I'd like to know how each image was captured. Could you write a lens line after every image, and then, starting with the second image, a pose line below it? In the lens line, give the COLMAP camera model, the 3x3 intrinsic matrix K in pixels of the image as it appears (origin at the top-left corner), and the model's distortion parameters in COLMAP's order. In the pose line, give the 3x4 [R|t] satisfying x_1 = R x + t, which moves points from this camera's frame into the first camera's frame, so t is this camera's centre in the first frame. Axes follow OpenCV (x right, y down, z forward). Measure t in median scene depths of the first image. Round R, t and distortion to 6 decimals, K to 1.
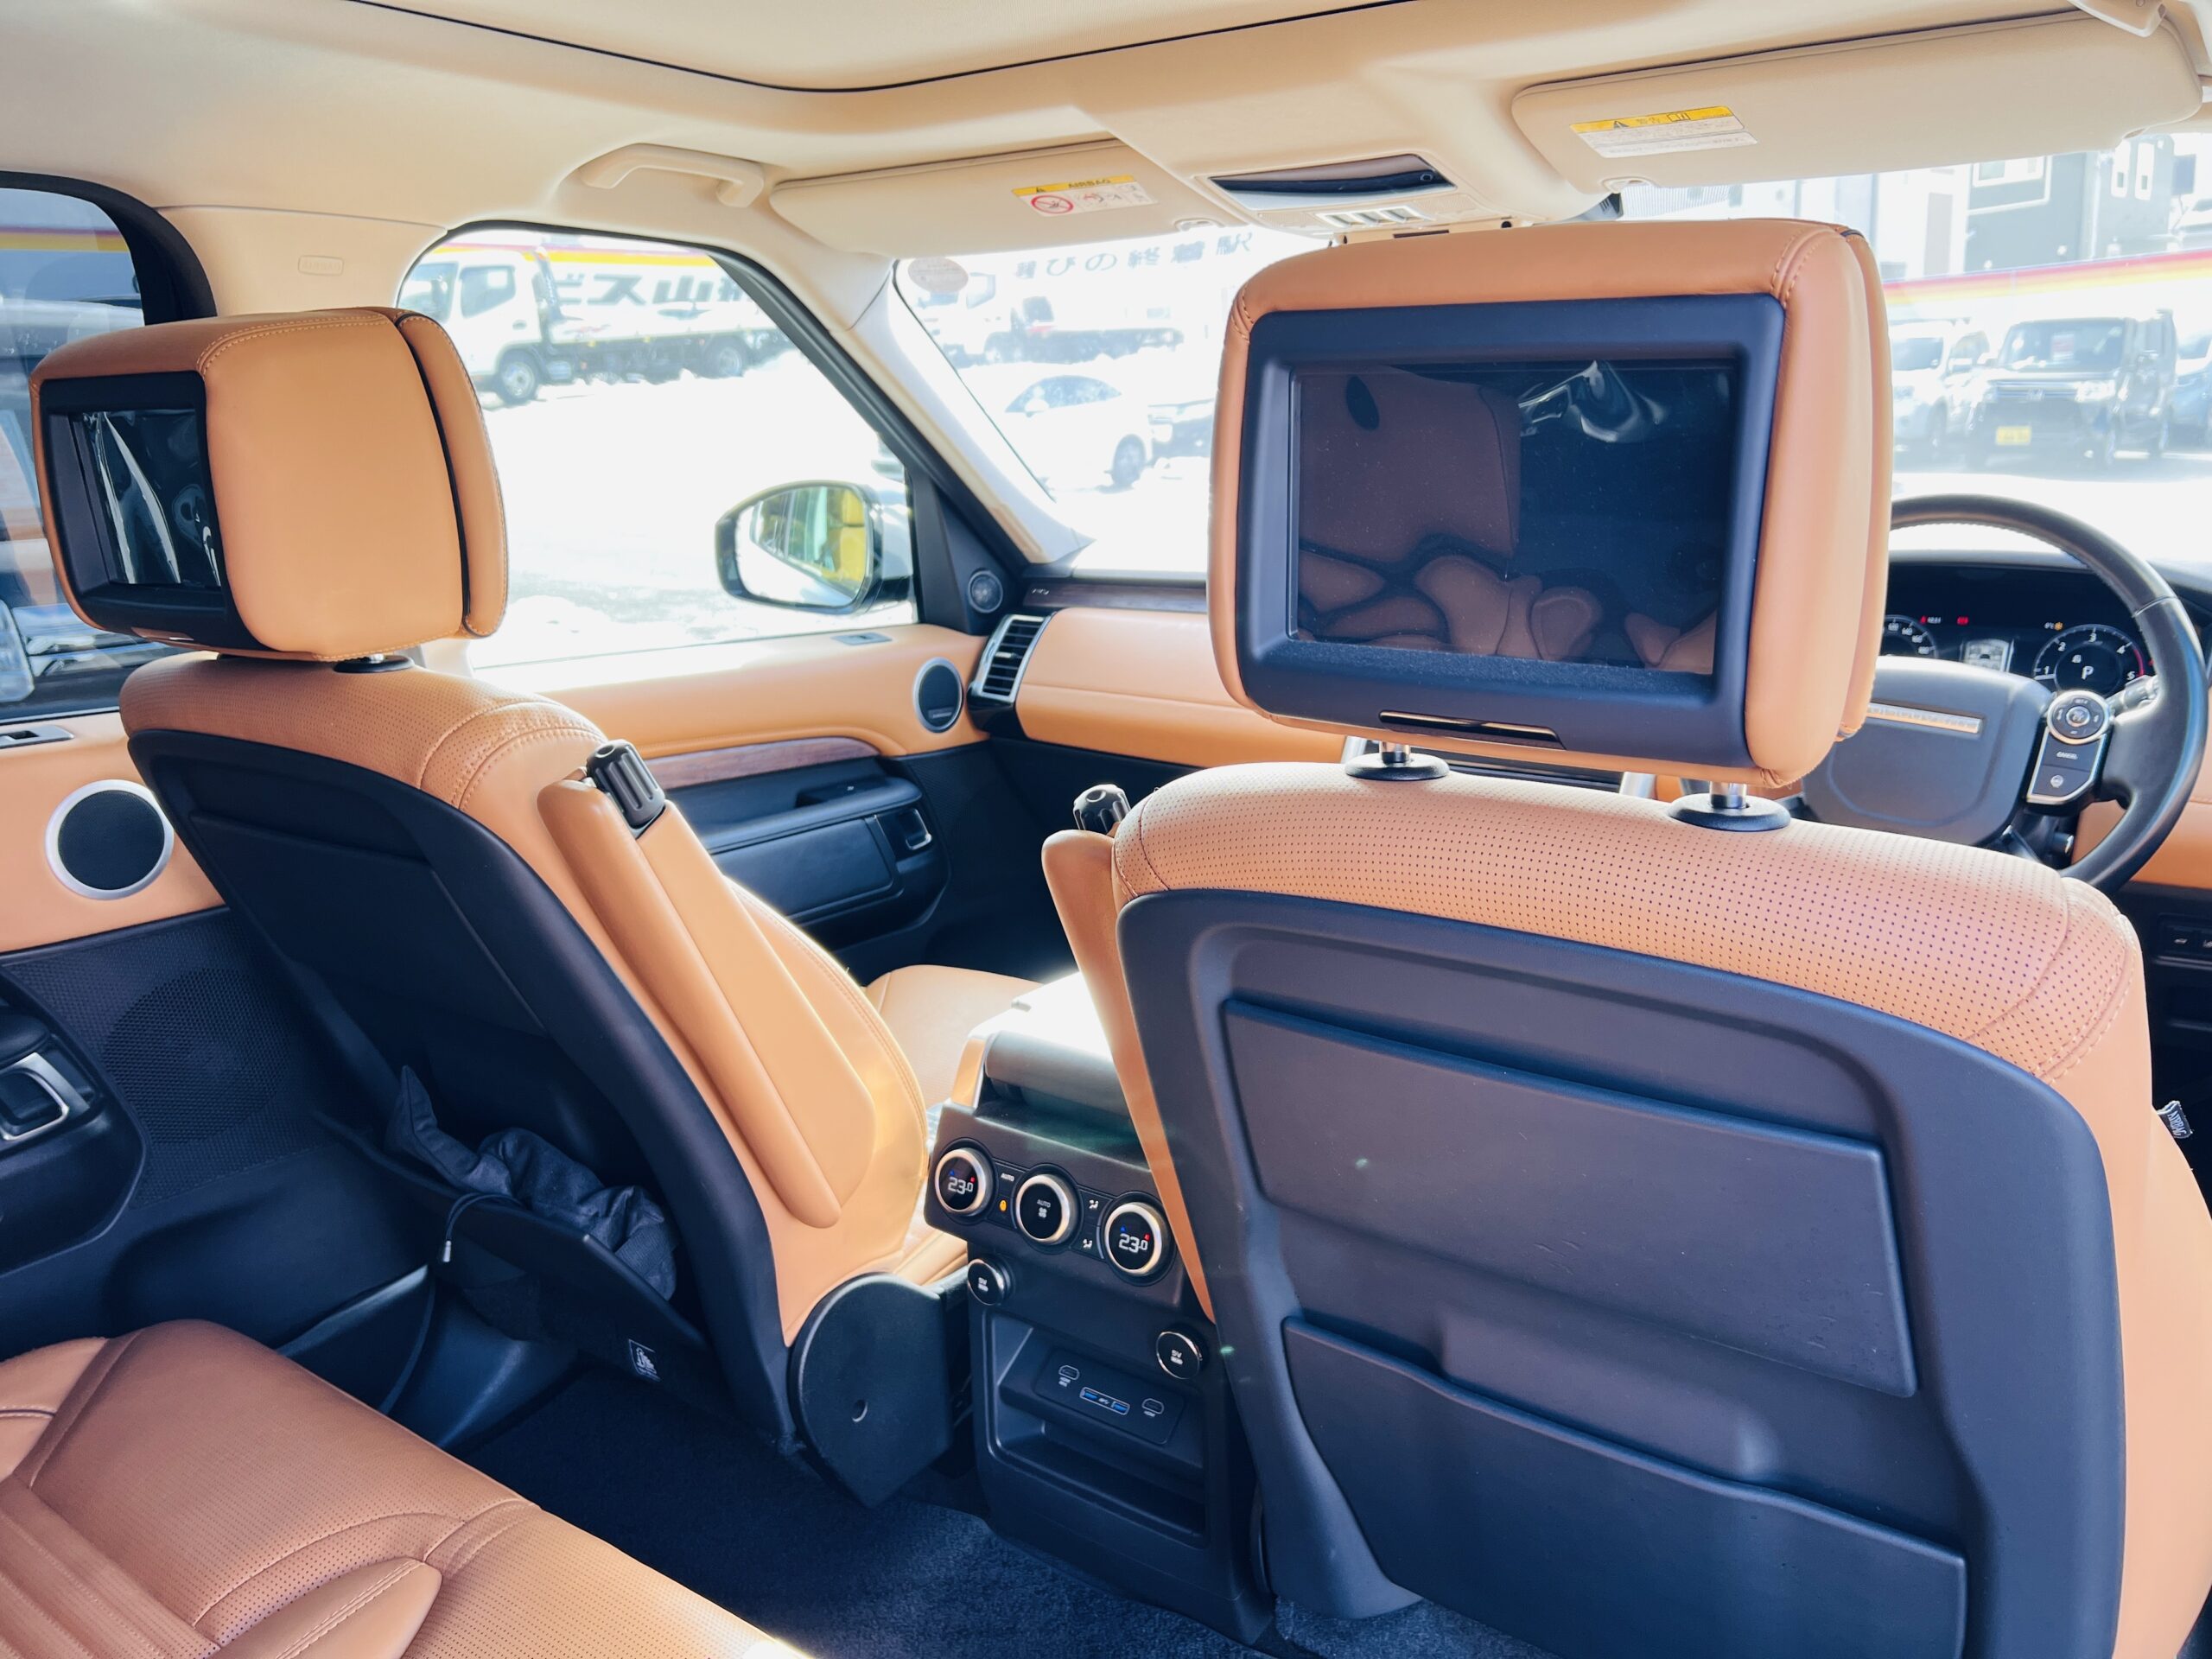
lens RADIAL K [[1680.6, 0, 1082.5], [0, 1680.6, 820.2], [0, 0, 1]] dist [0.059523, -0.099926]
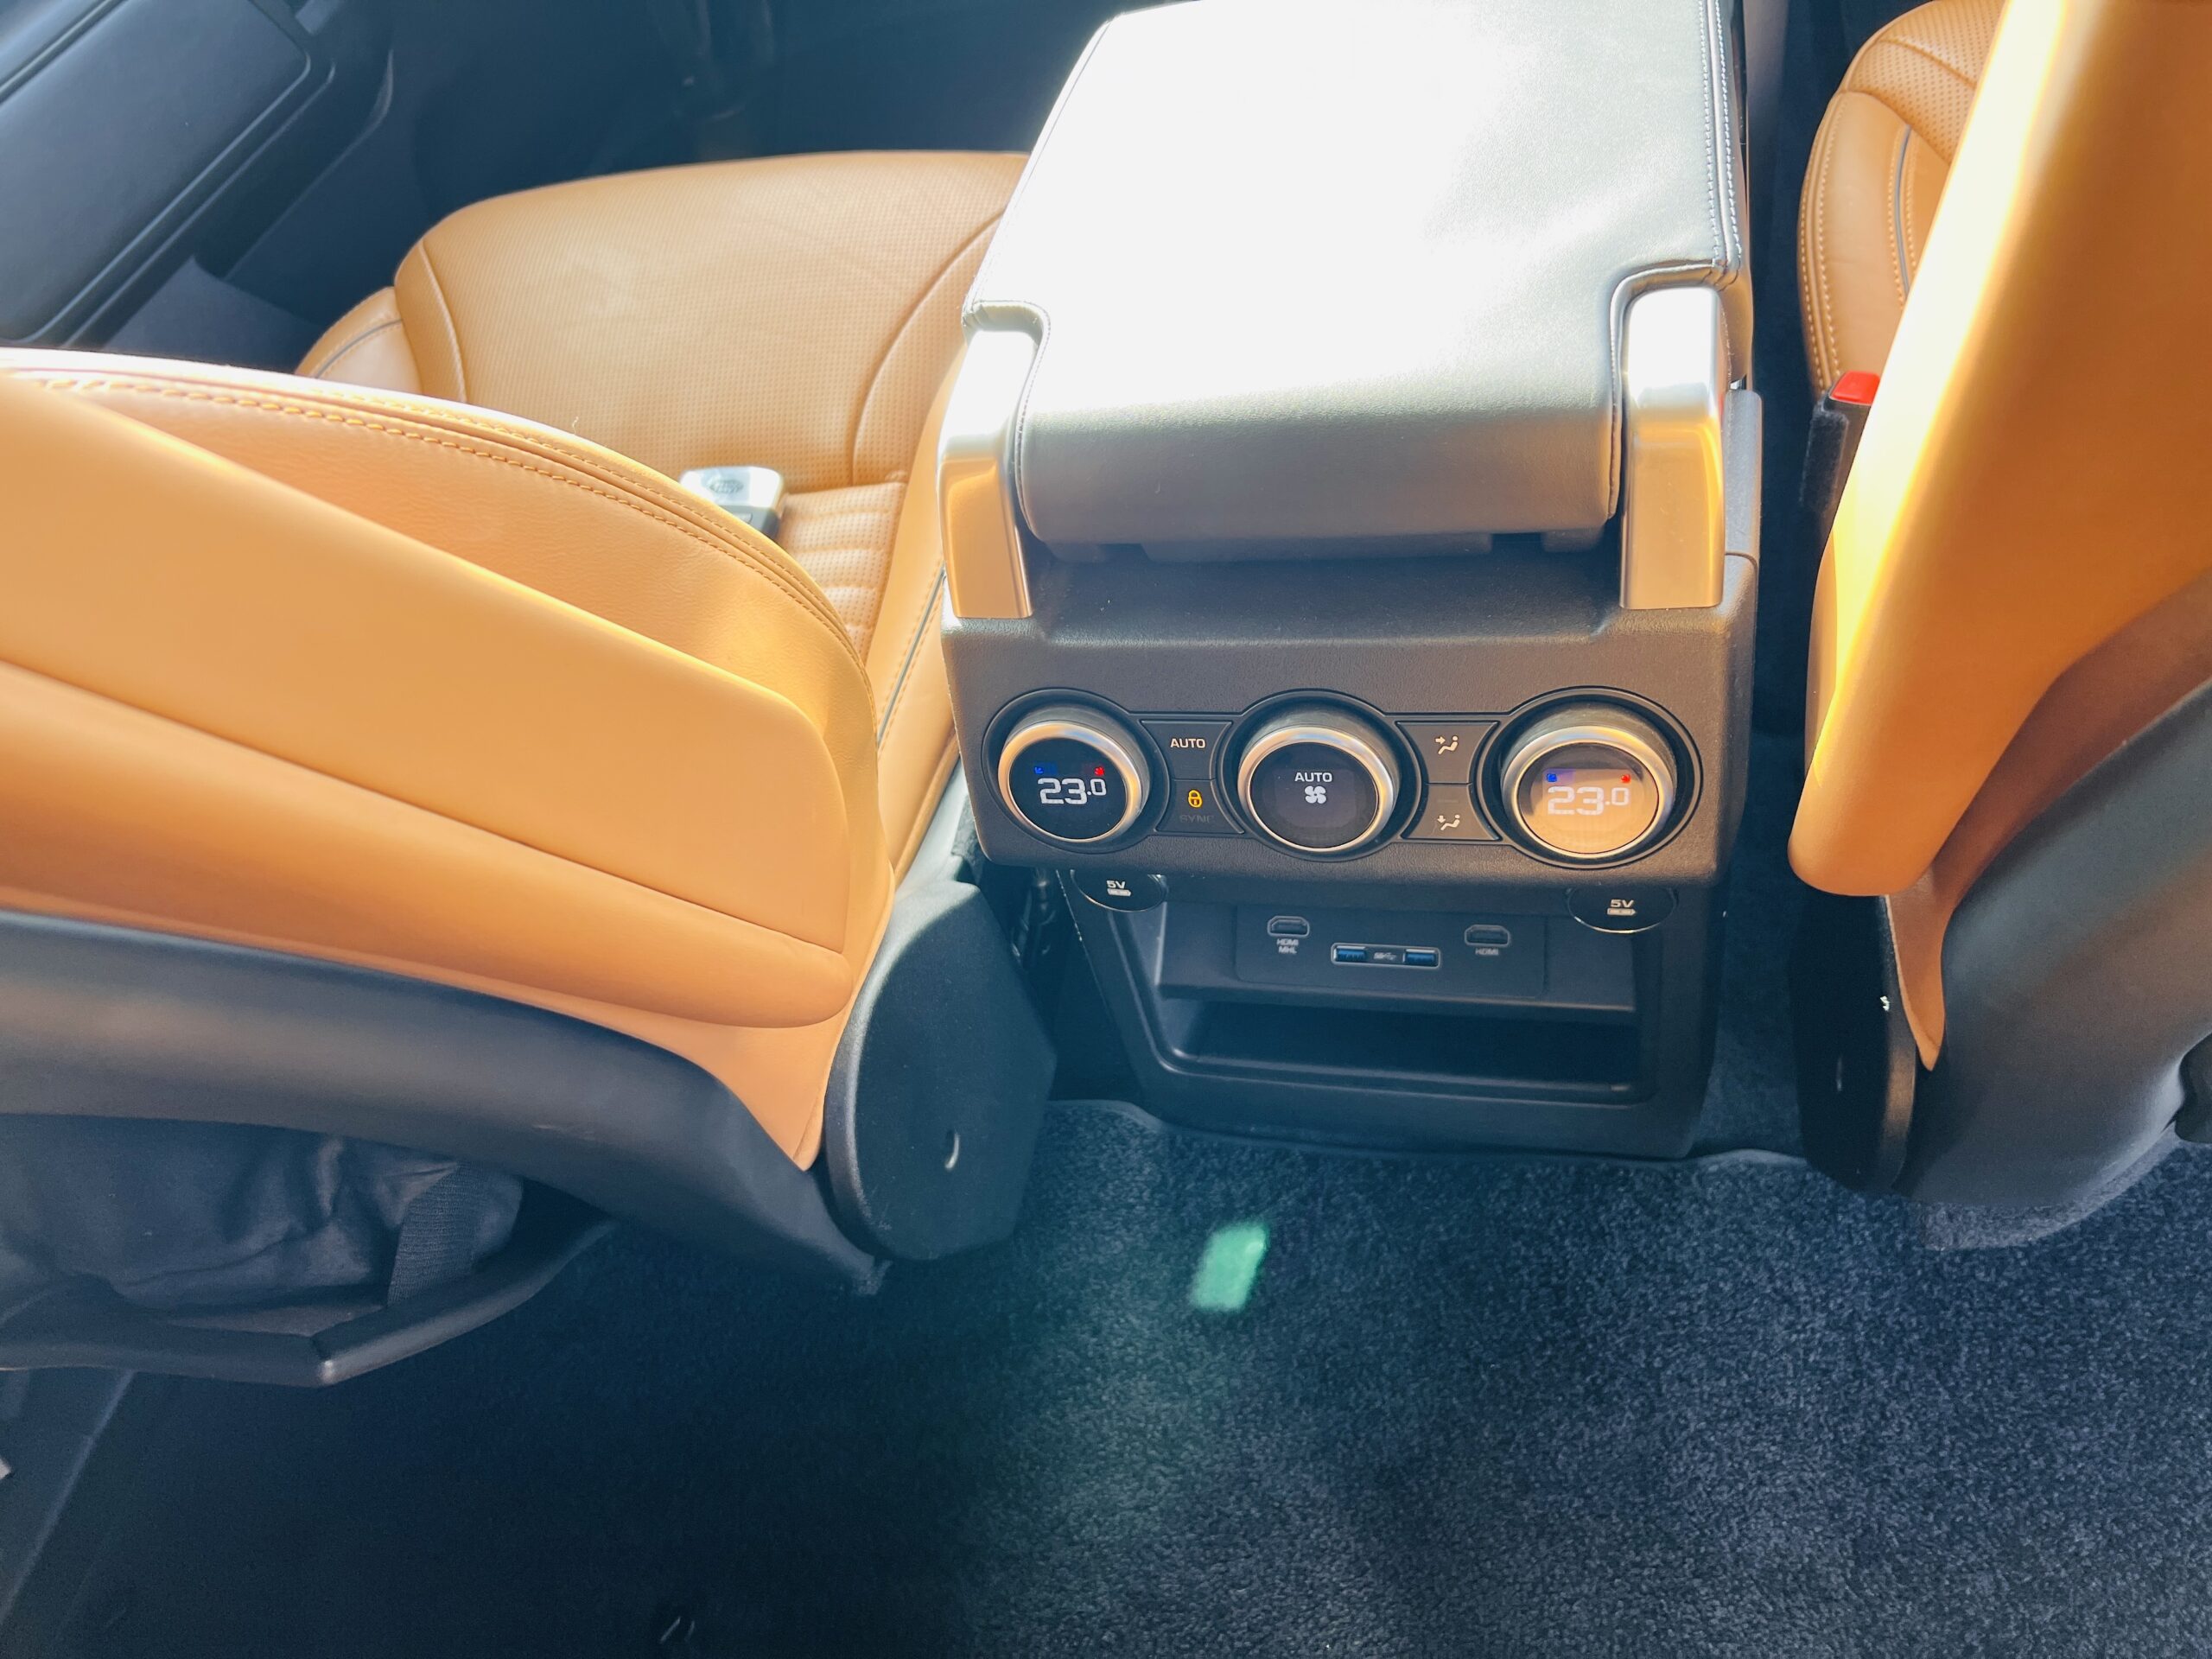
lens RADIAL K [[1697.3, 0, 1106.0], [0, 1697.3, 829.5], [0, 0, 1]] dist [0.061536, -0.089766]
pose [[0.887005, -0.436952, 0.149316, -0.123242], [0.278545, 0.764222, 0.581702, -0.022492], [-0.368286, -0.474382, 0.799579, 0.596678]]
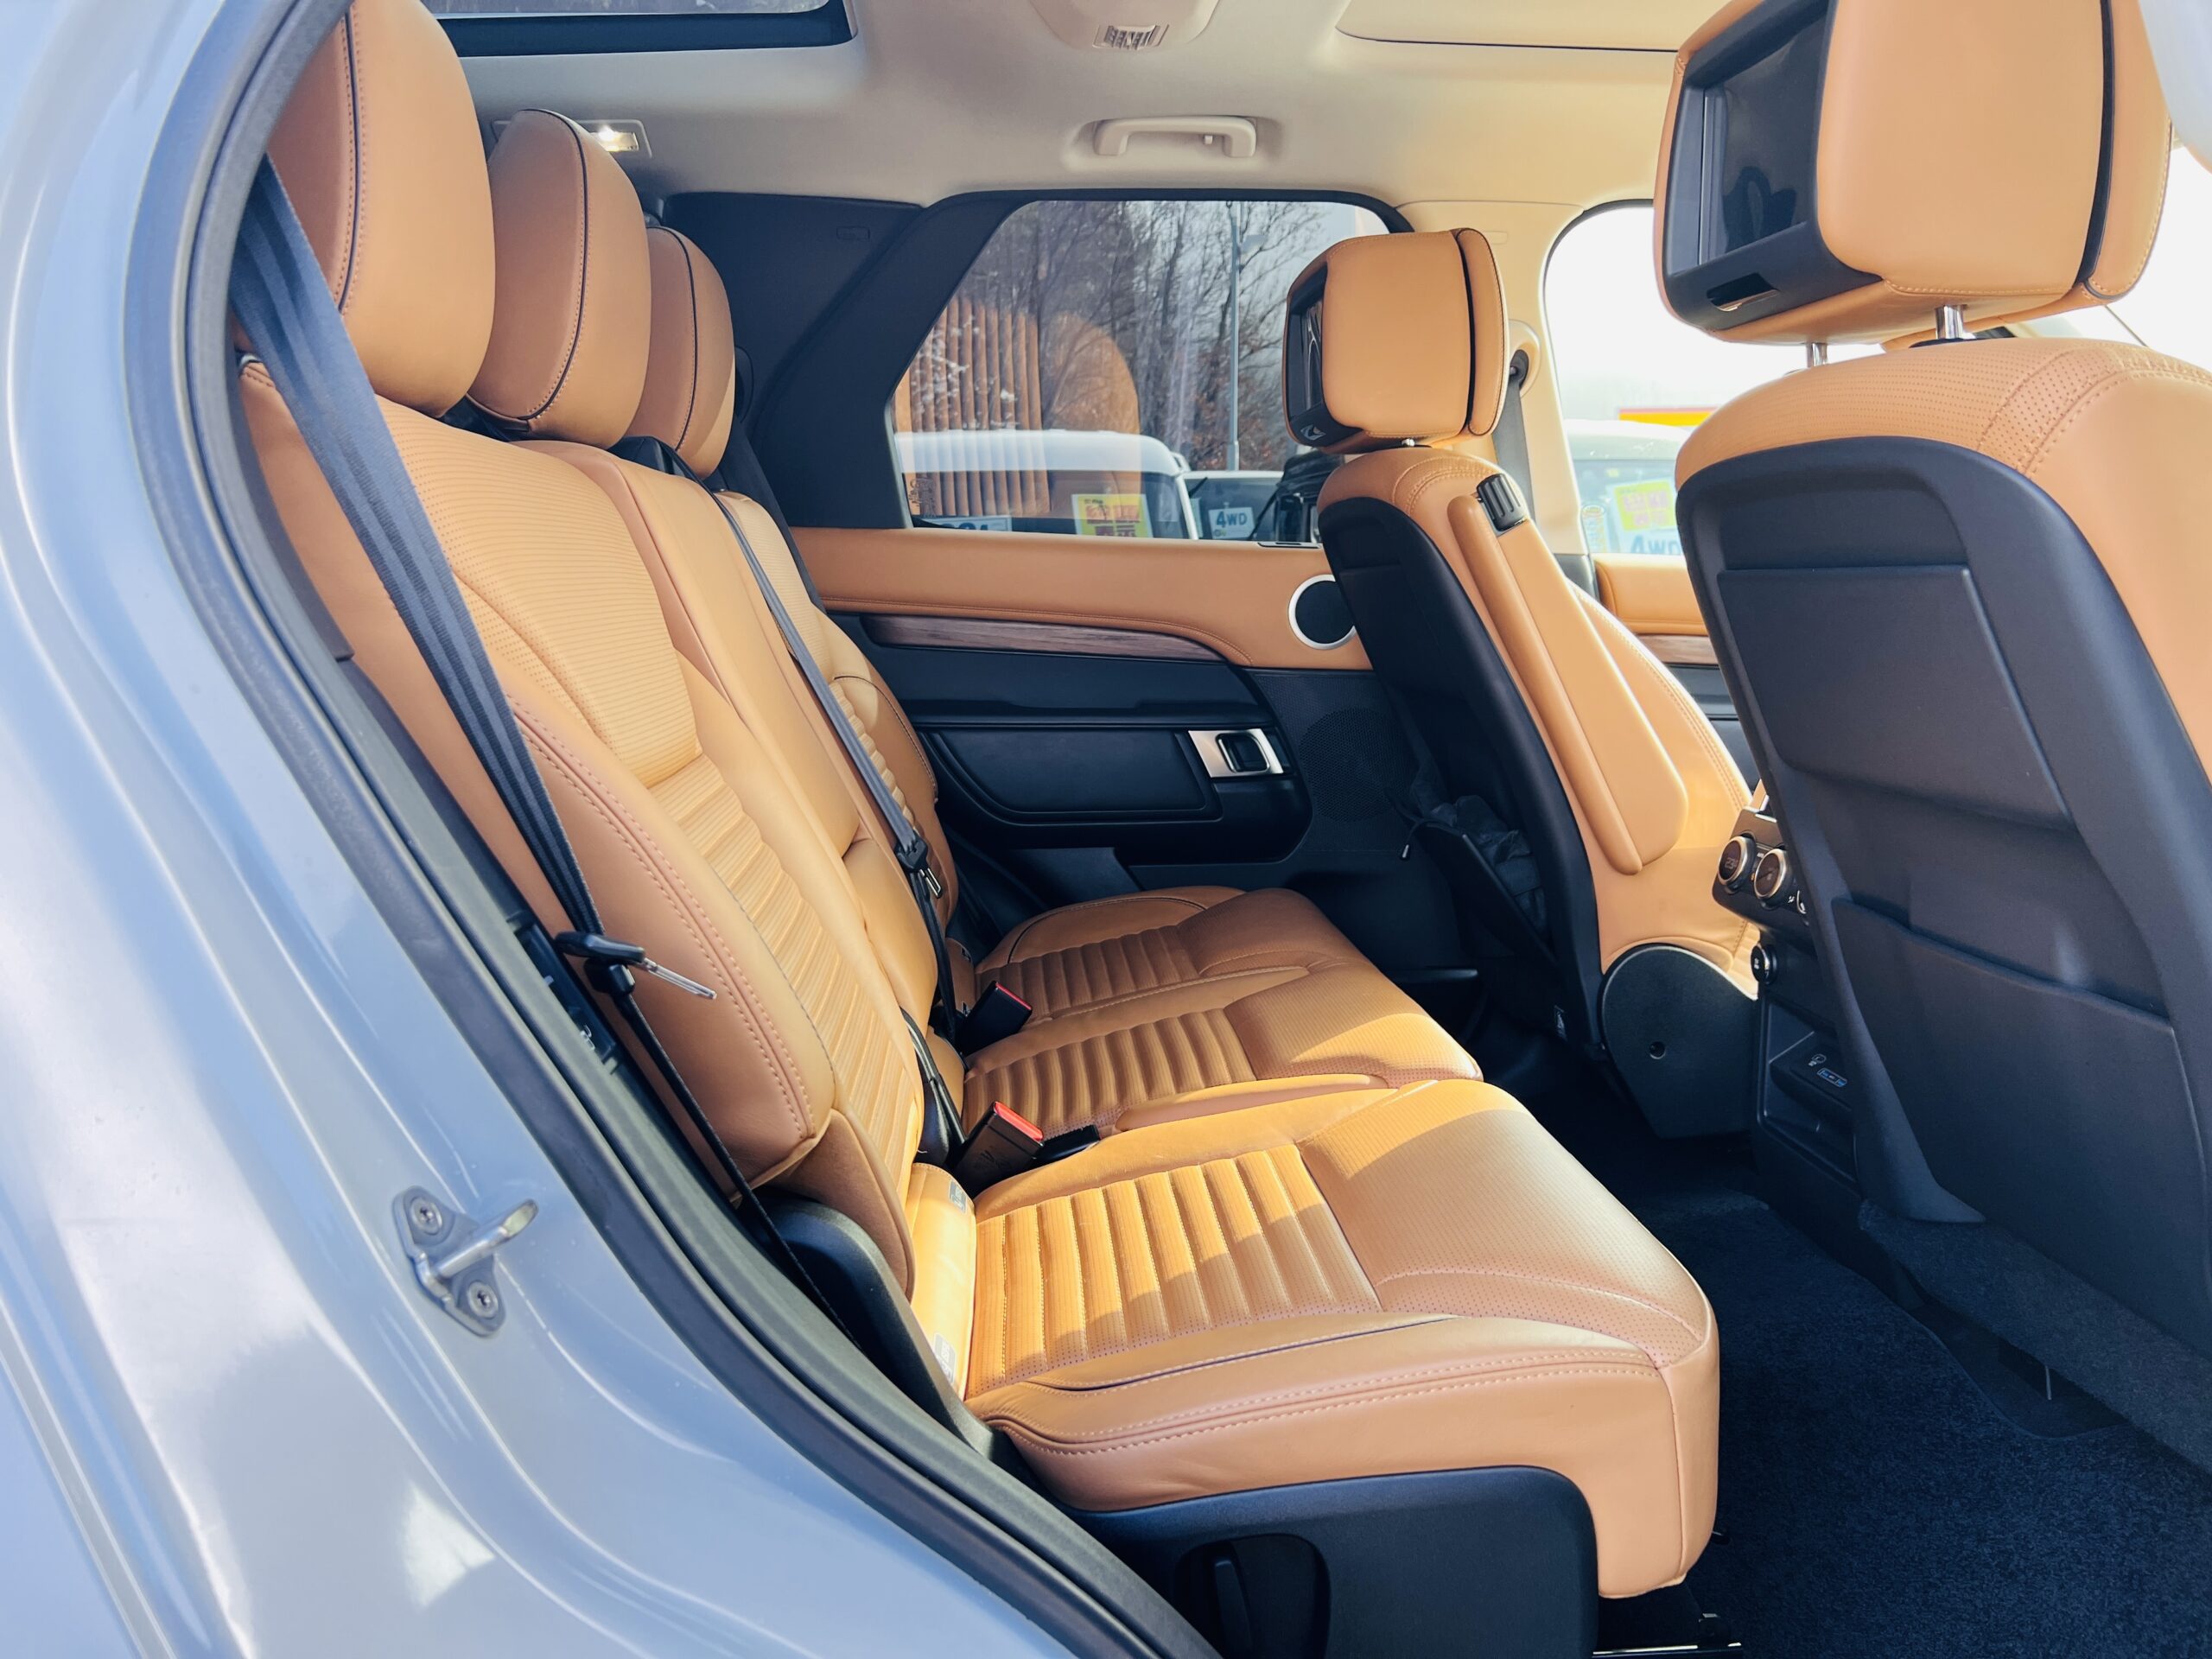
lens RADIAL K [[1697.3, 0, 1106.0], [0, 1697.3, 829.5], [0, 0, 1]] dist [0.061536, -0.089766]
pose [[0.637411, 0.122091, -0.760790, 0.565175], [-0.205603, 0.978517, -0.015228, 0.289089], [0.742587, 0.166127, 0.648819, -0.180177]]
